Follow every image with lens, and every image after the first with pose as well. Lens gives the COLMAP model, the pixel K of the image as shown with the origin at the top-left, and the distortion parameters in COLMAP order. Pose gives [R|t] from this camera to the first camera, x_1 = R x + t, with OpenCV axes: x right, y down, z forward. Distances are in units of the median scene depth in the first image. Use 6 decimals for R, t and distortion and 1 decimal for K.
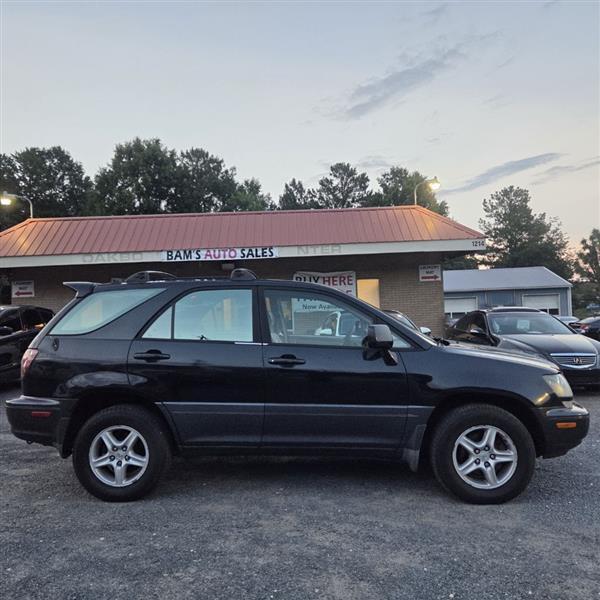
lens RADIAL K [[531.2, 0, 290.8], [0, 531.2, 299.8], [0, 0, 1]] dist [0.070340, -0.051092]
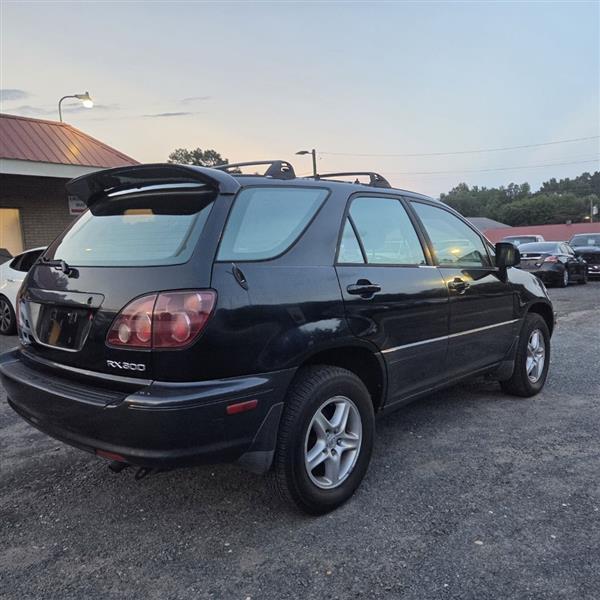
lens RADIAL K [[538.8, 0, 309.5], [0, 538.8, 299.6], [0, 0, 1]] dist [0.075574, -0.070193]
pose [[0.634271, -0.071112, 0.769833, -0.231252], [-0.007569, 0.995142, 0.098160, 0.014602], [-0.773073, -0.068087, 0.630652, 0.170961]]
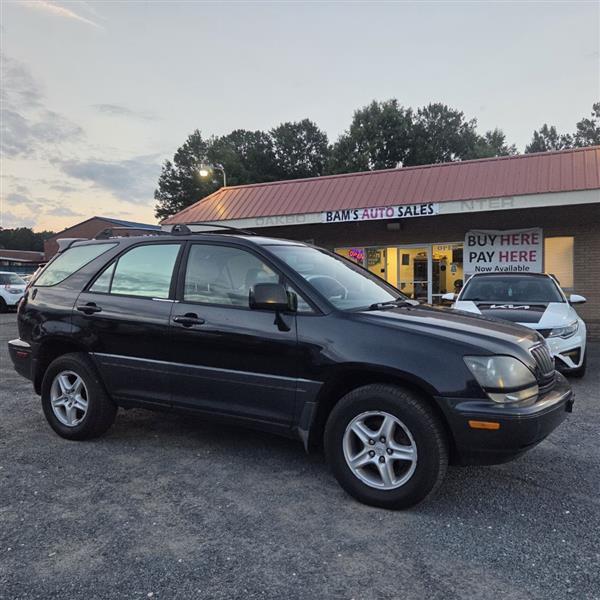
lens RADIAL K [[528.3, 0, 300.0], [0, 528.3, 300.0], [0, 0, 1]] dist [0.080204, -0.071819]
pose [[0.904332, 0.037375, -0.425190, 0.154385], [-0.007454, 0.997390, 0.071817, 0.002938], [0.426765, -0.061777, 0.902250, 0.064212]]
